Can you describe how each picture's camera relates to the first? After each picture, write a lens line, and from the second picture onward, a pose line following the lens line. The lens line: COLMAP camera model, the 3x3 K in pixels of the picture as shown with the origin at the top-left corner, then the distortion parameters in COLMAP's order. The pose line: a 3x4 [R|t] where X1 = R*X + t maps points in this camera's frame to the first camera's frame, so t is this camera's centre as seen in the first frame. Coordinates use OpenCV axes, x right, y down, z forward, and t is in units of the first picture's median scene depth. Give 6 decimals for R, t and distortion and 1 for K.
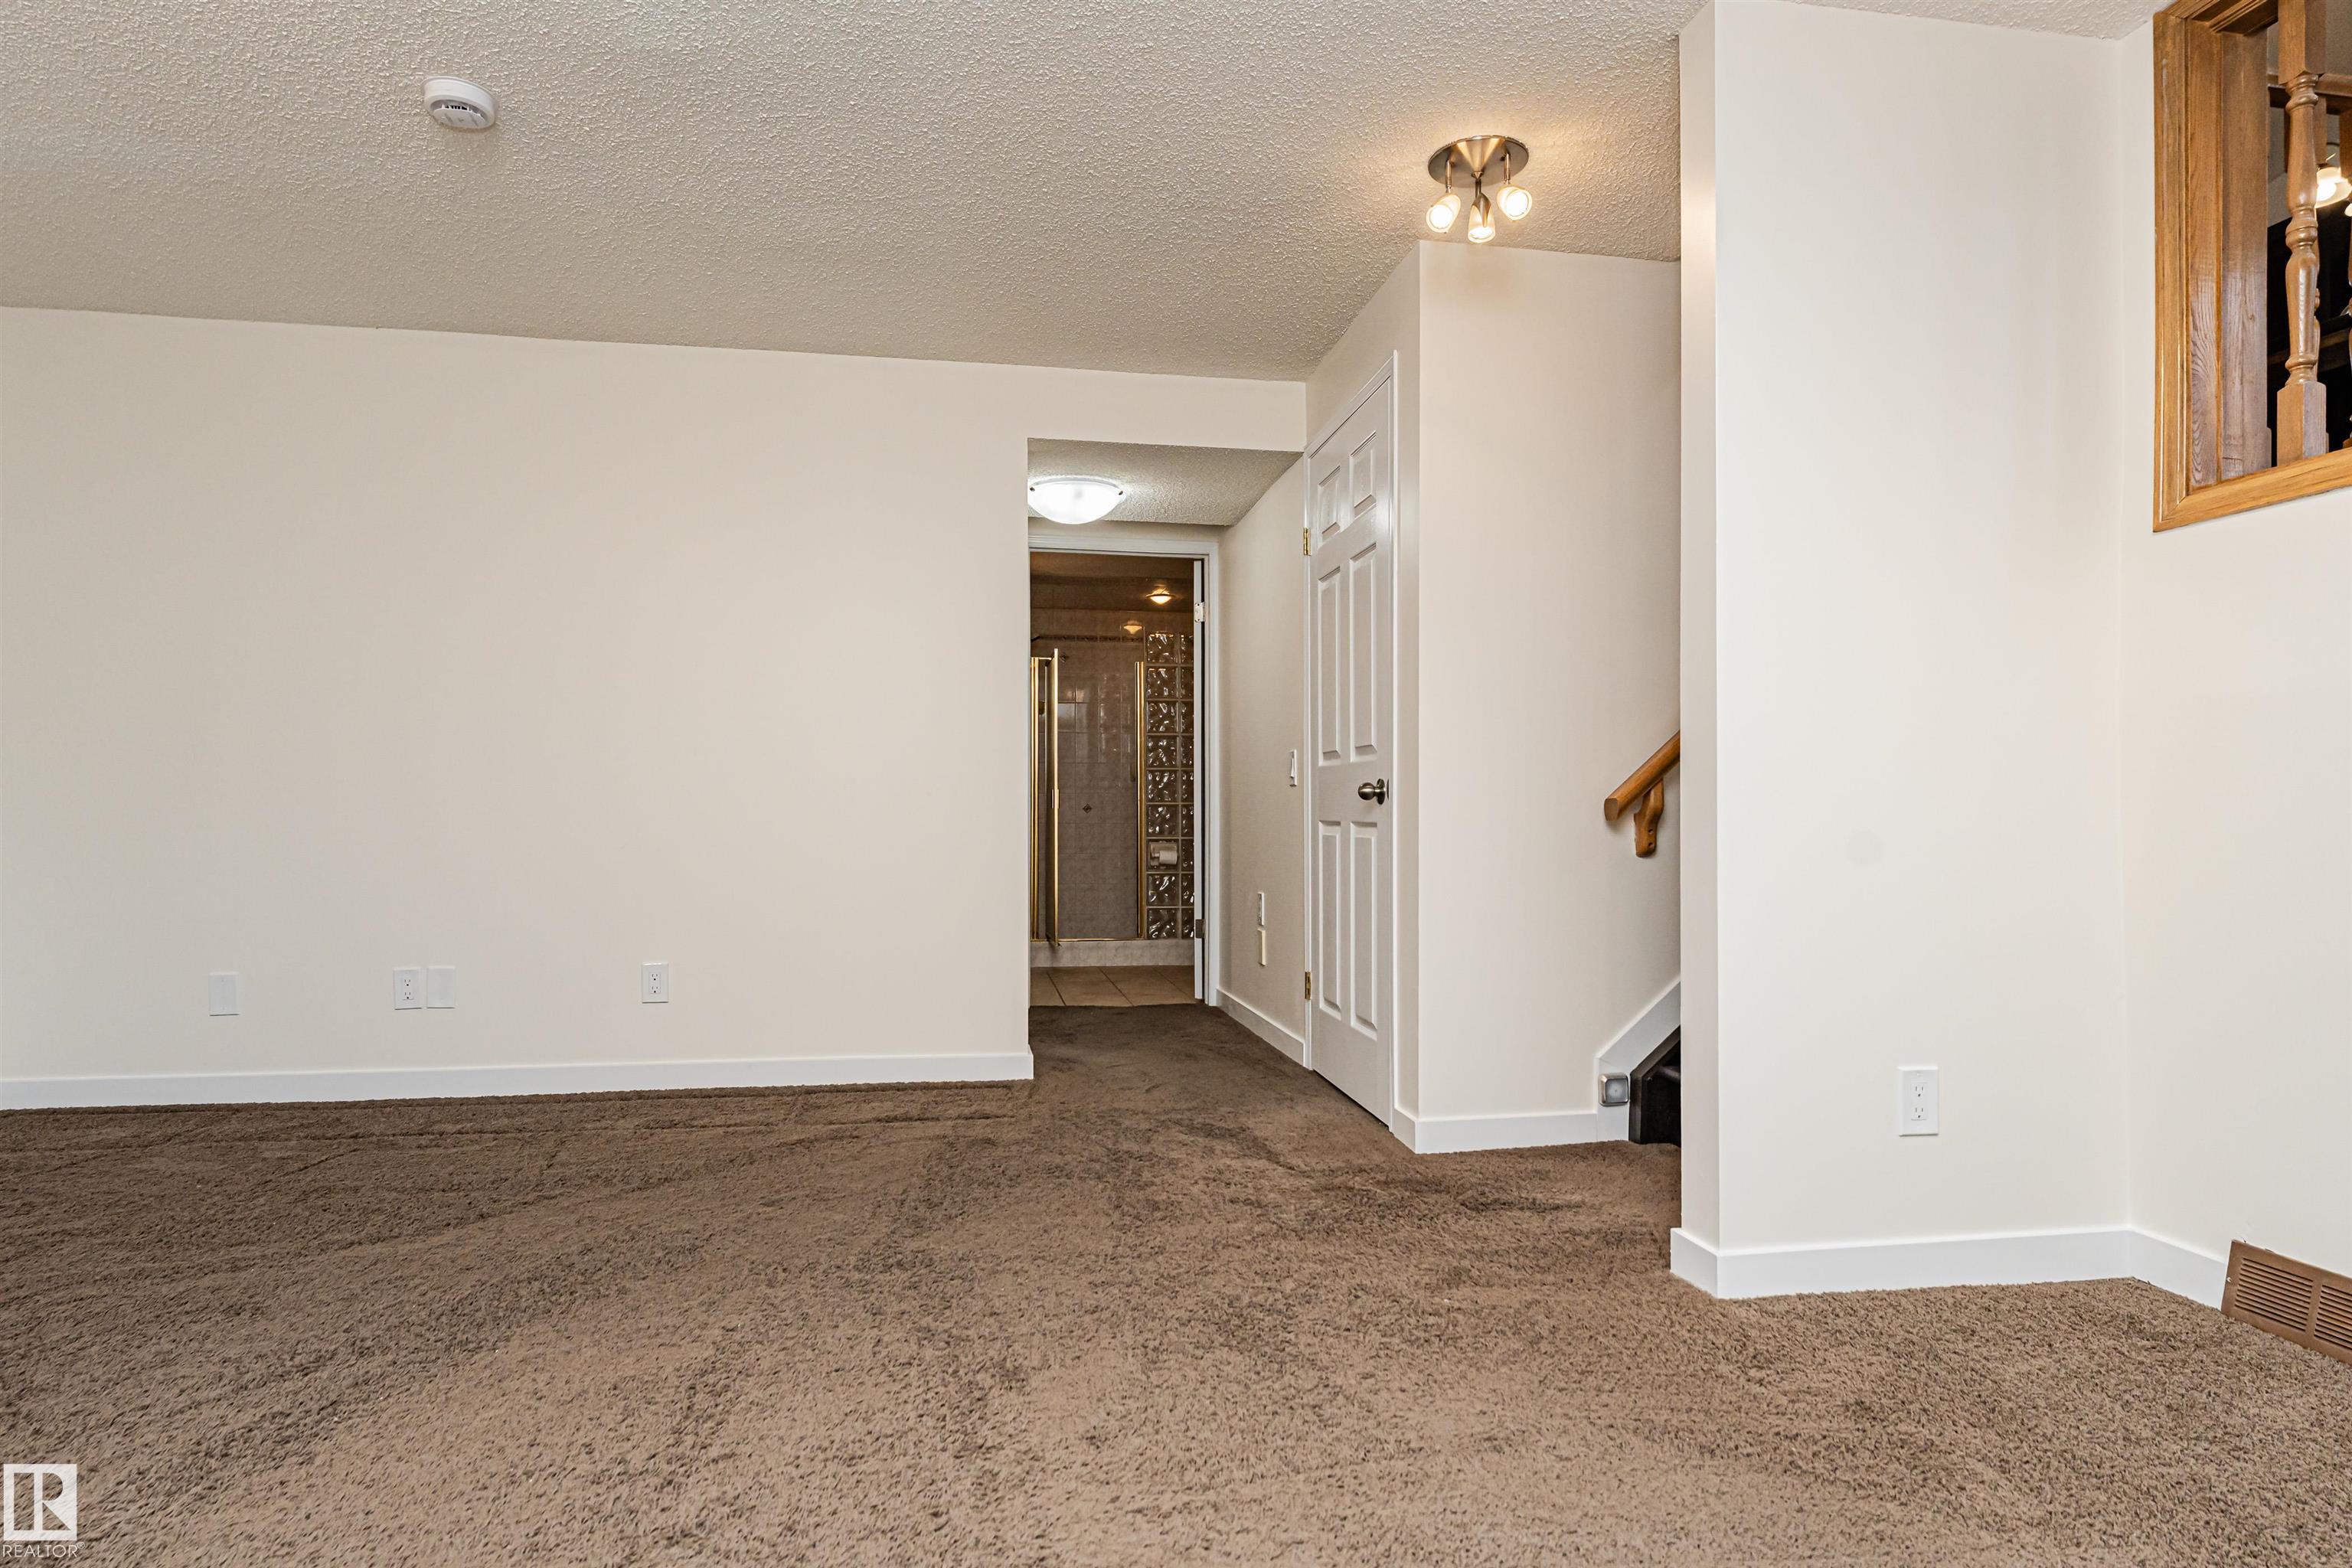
lens RADIAL K [[1257.2, 0, 1171.9], [0, 1257.2, 804.9], [0, 0, 1]] dist [0.000730, 0.000240]
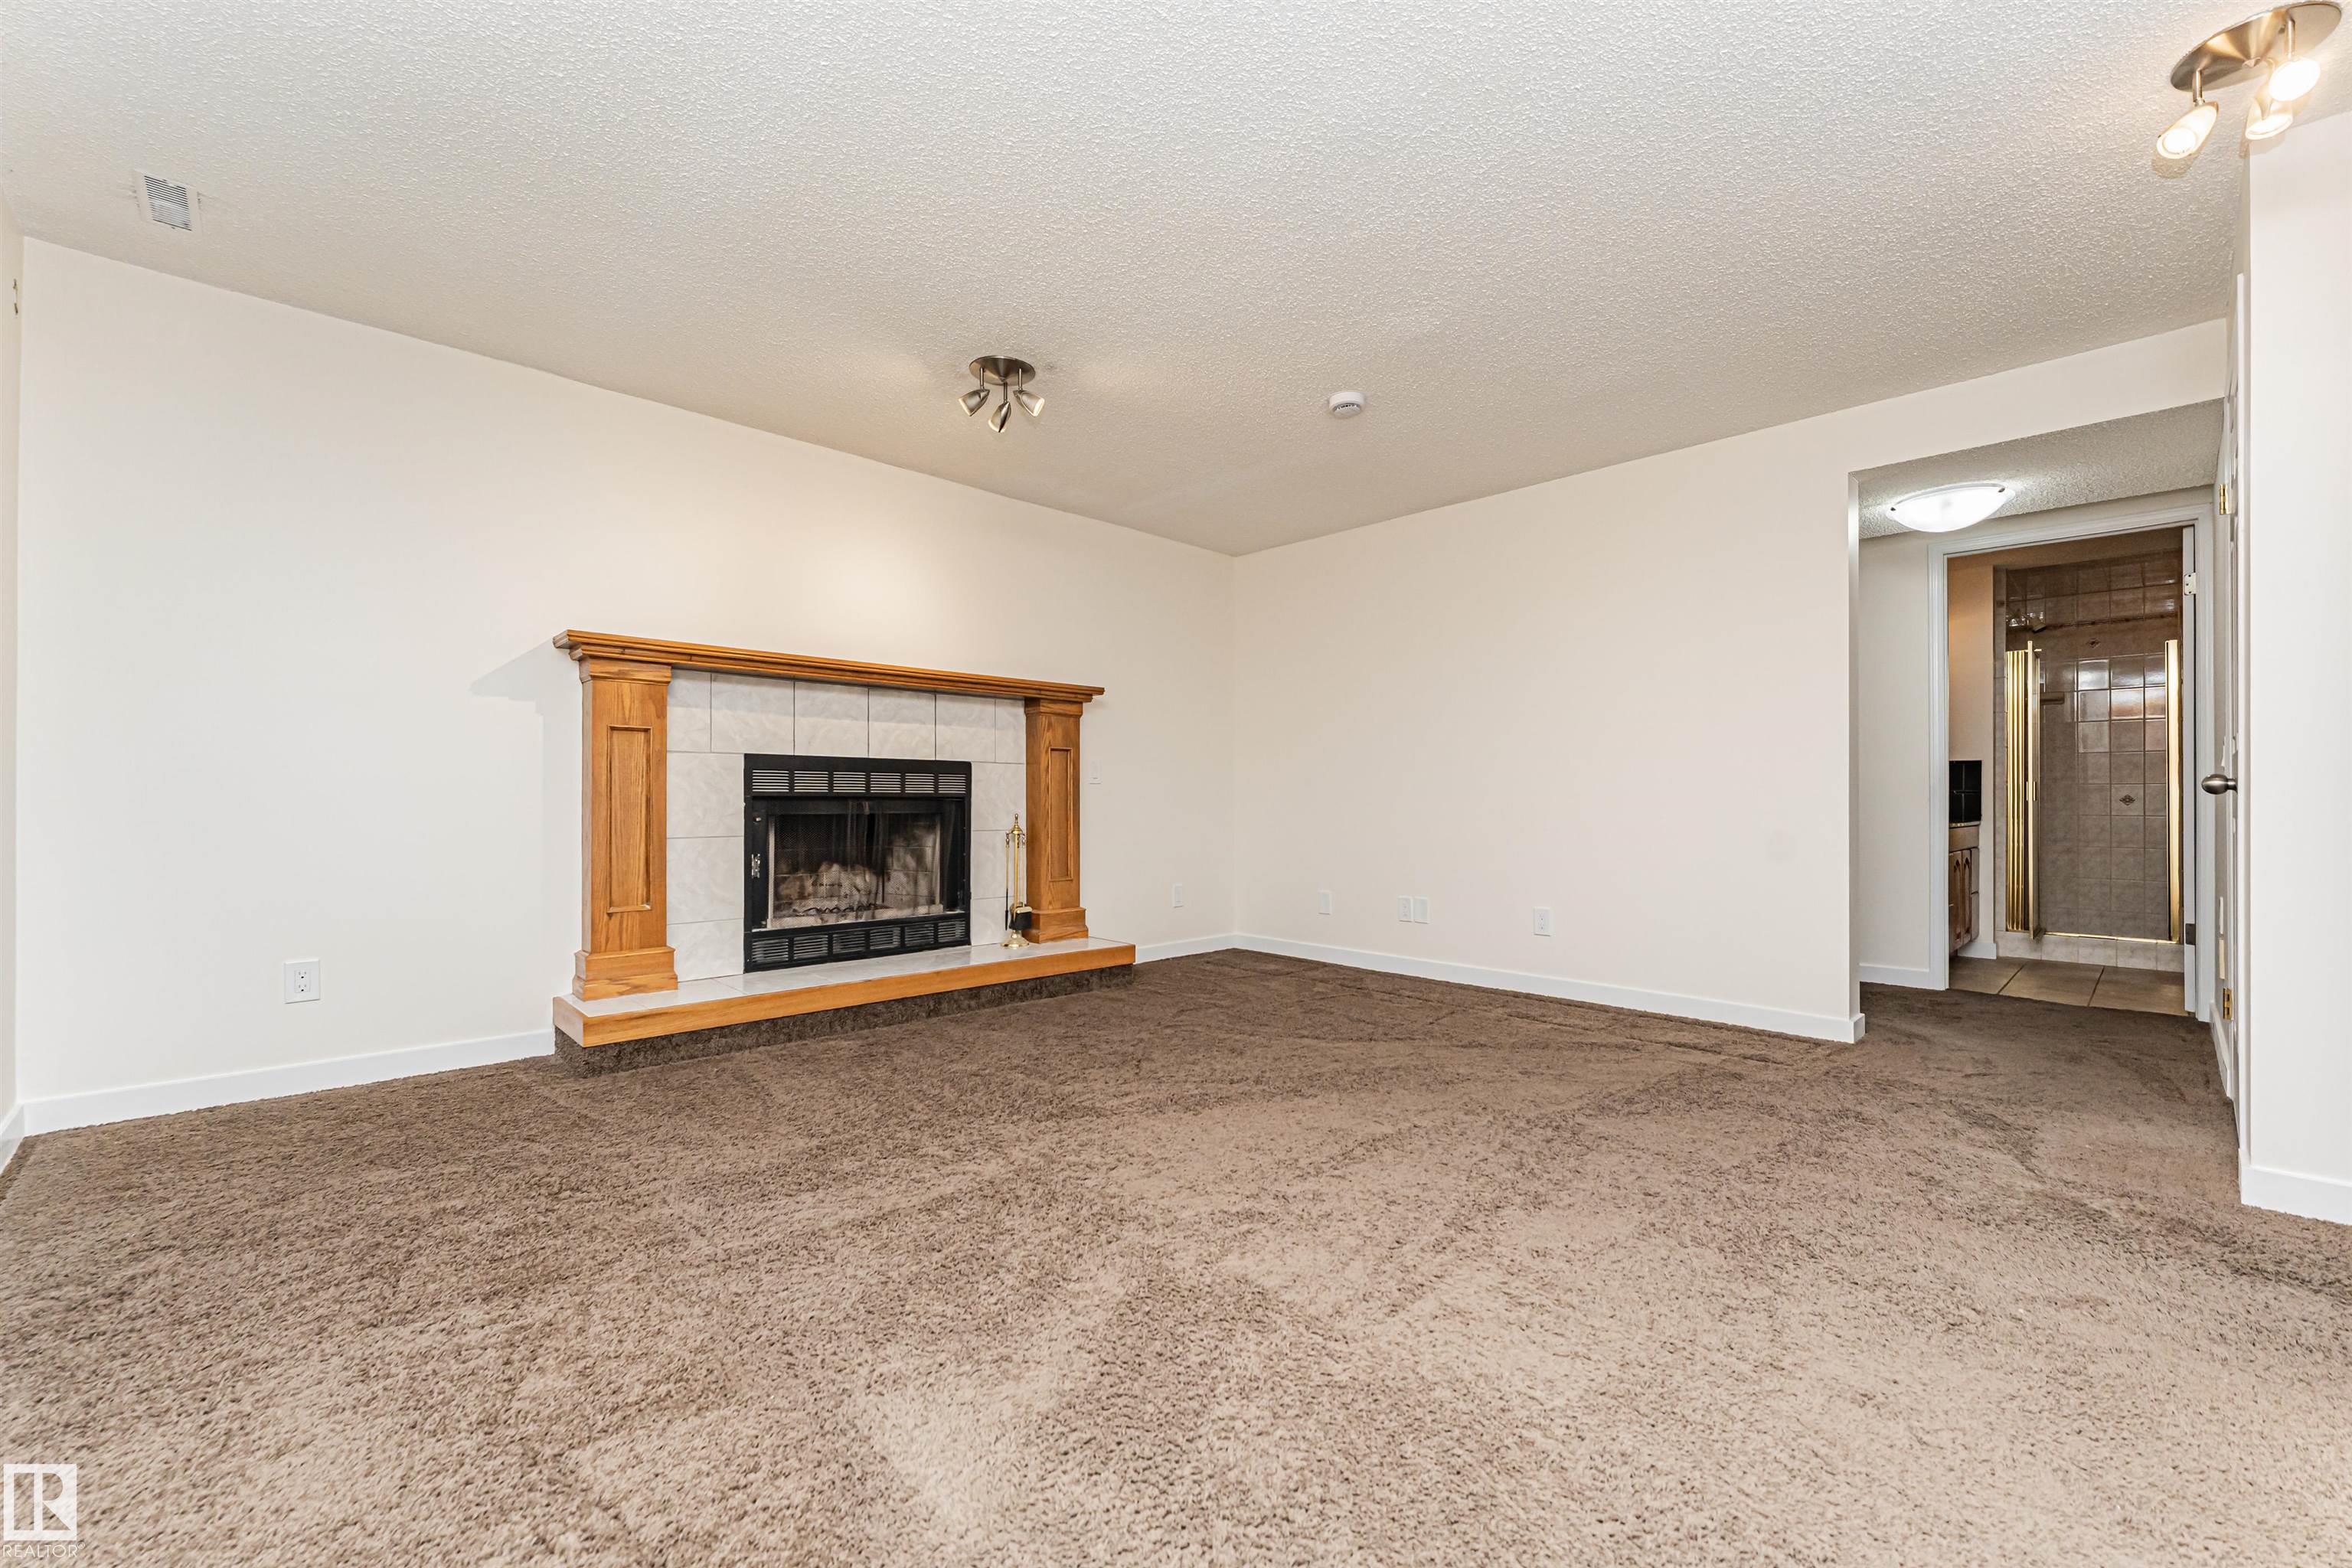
lens RADIAL K [[960.5, 0, 1199.0], [0, 960.5, 795.1], [0, 0, 1]] dist [0.000134, 0.000120]
pose [[0.582258, -0.004984, -0.812989, 0.350010], [0.004261, 0.999986, -0.003079, -0.004619], [0.812993, -0.001672, 0.582271, 0.037423]]
